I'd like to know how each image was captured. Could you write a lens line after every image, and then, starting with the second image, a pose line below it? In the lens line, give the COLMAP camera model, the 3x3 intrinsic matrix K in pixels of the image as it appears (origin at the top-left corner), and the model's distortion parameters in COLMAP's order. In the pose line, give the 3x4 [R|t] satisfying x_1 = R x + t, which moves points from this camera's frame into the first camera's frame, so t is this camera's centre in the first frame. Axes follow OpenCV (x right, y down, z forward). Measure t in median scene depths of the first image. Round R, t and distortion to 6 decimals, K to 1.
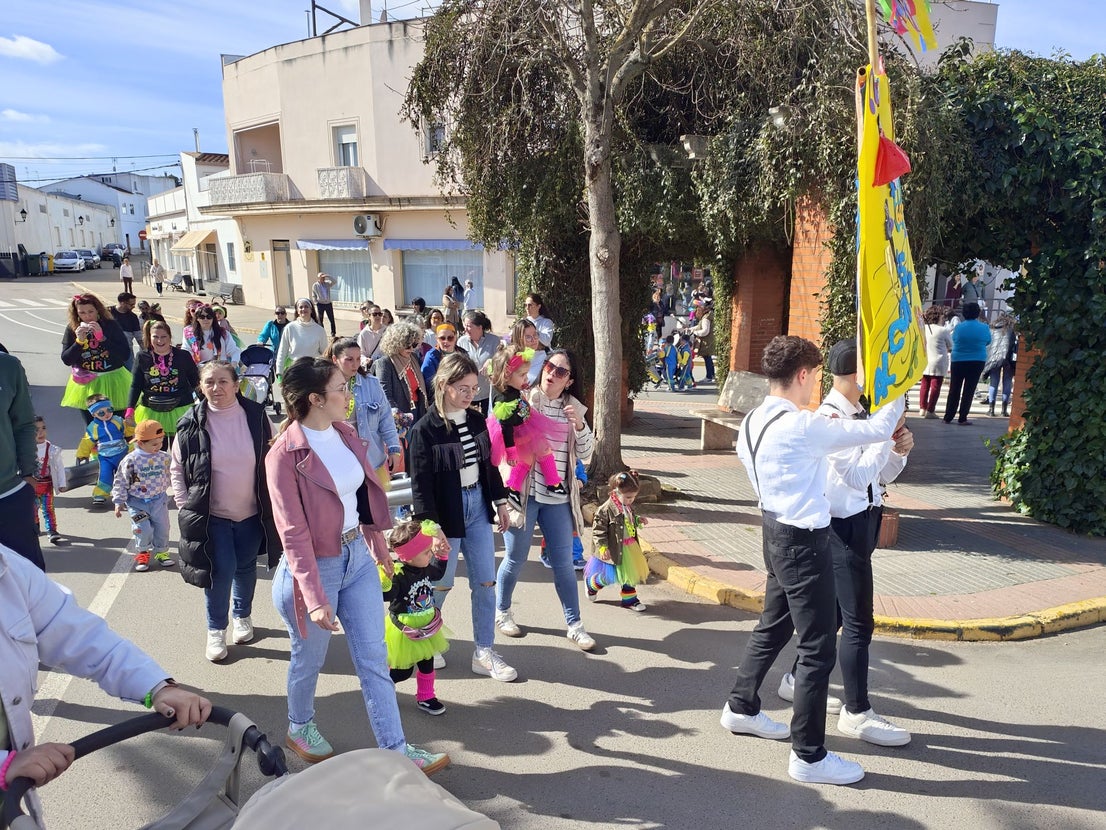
lens RADIAL K [[802.8, 0, 570.4], [0, 802.8, 444.0], [0, 0, 1]] dist [0.114403, -0.122420]
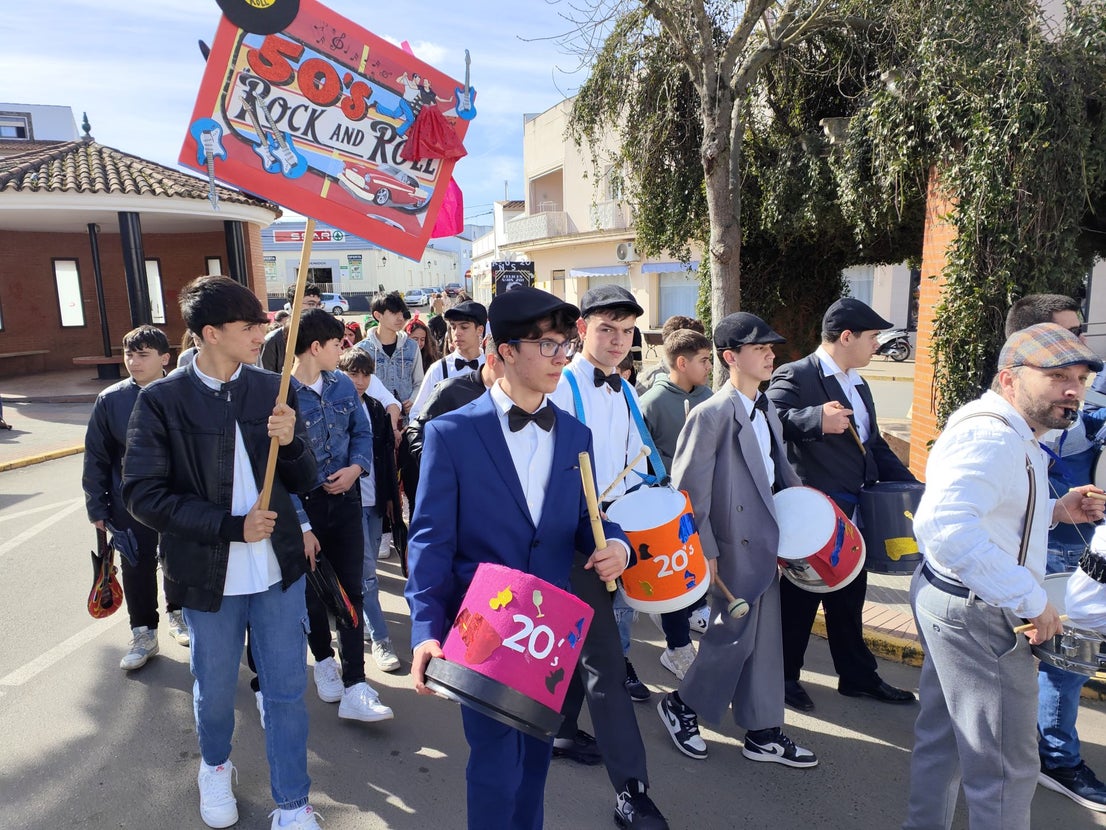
lens RADIAL K [[769.7, 0, 536.7], [0, 769.7, 439.1], [0, 0, 1]] dist [0.111805, -0.110620]
pose [[0.920419, 0.046631, -0.388143, 0.163182], [-0.058672, 0.998092, -0.019221, 0.019523], [0.386506, 0.040464, 0.921399, 0.043116]]
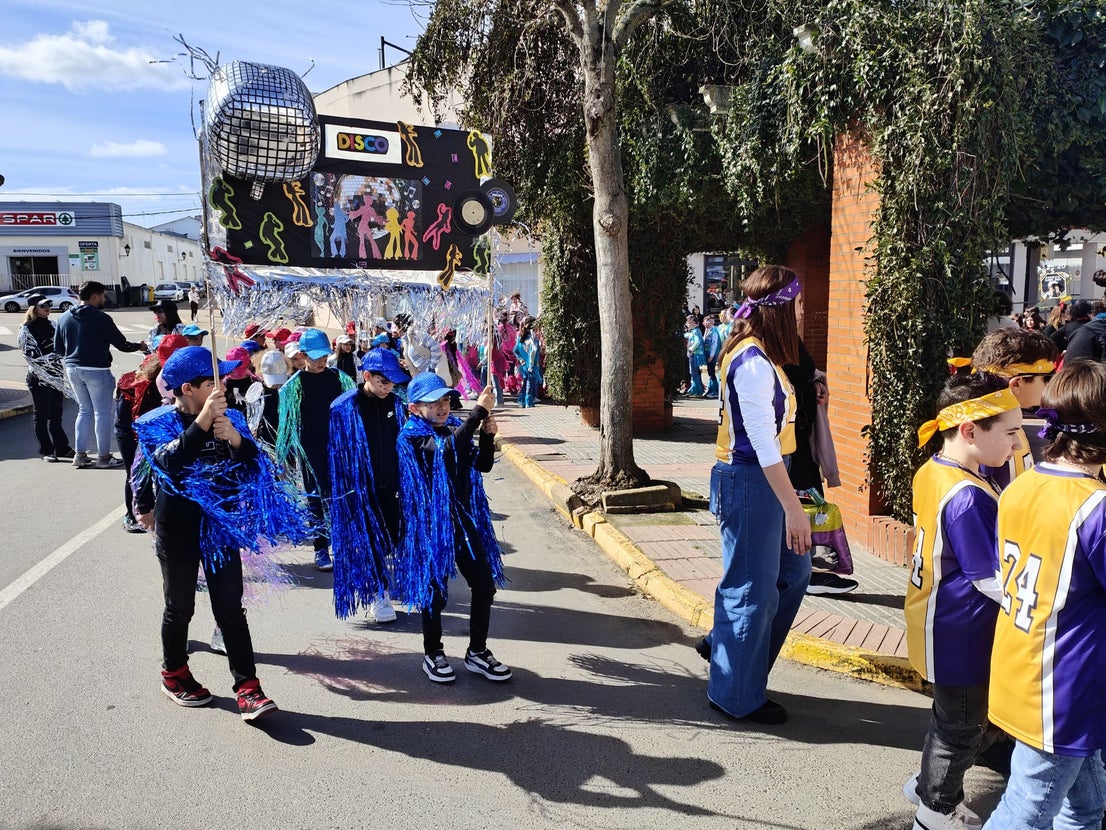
lens RADIAL K [[801.7, 0, 552.6], [0, 801.7, 392.8], [0, 0, 1]] dist [0.102691, -0.104332]
pose [[0.993548, -0.007236, -0.113180, 0.060467], [-0.002944, 0.995981, -0.089518, 0.019137], [0.113372, 0.089274, 0.989534, 0.123178]]
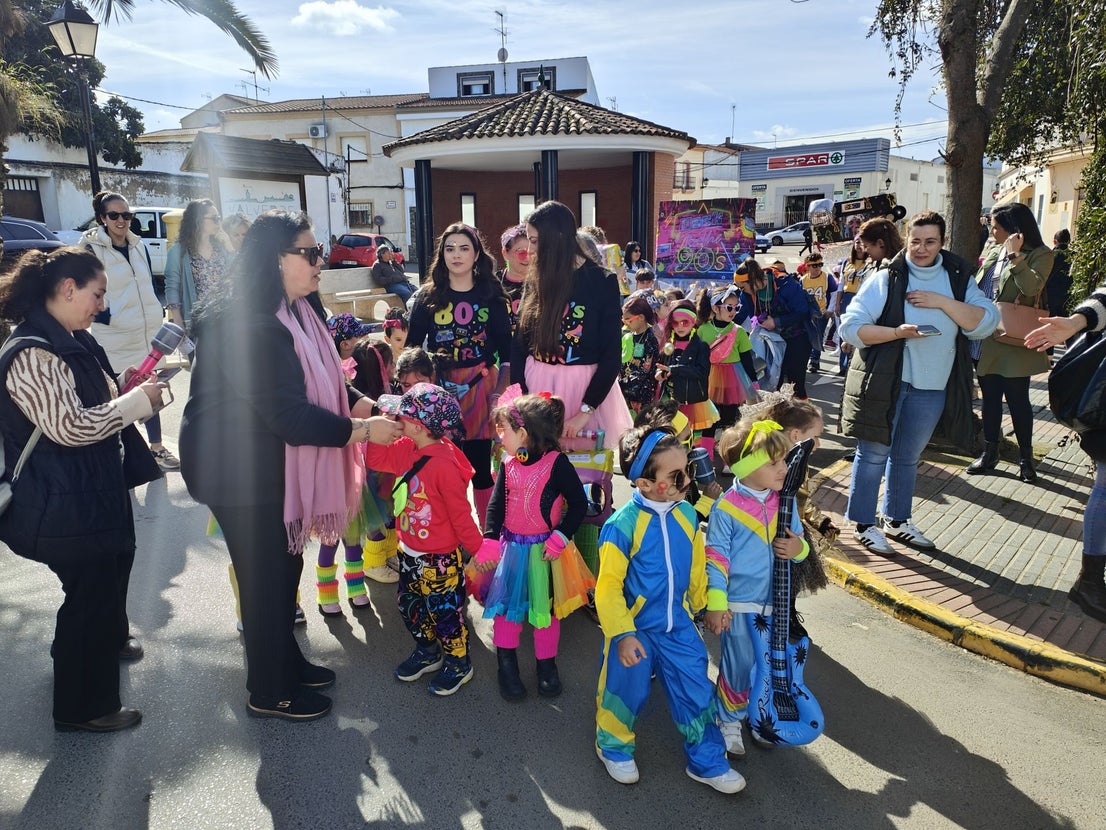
lens RADIAL K [[803.9, 0, 523.7], [0, 803.9, 417.8], [0, 0, 1]] dist [0.107094, -0.125869]
pose [[0.516181, 0.169896, -0.839460, 0.438937], [-0.162798, 0.981722, 0.098585, 0.020102], [0.840865, 0.085774, 0.534405, 0.149964]]
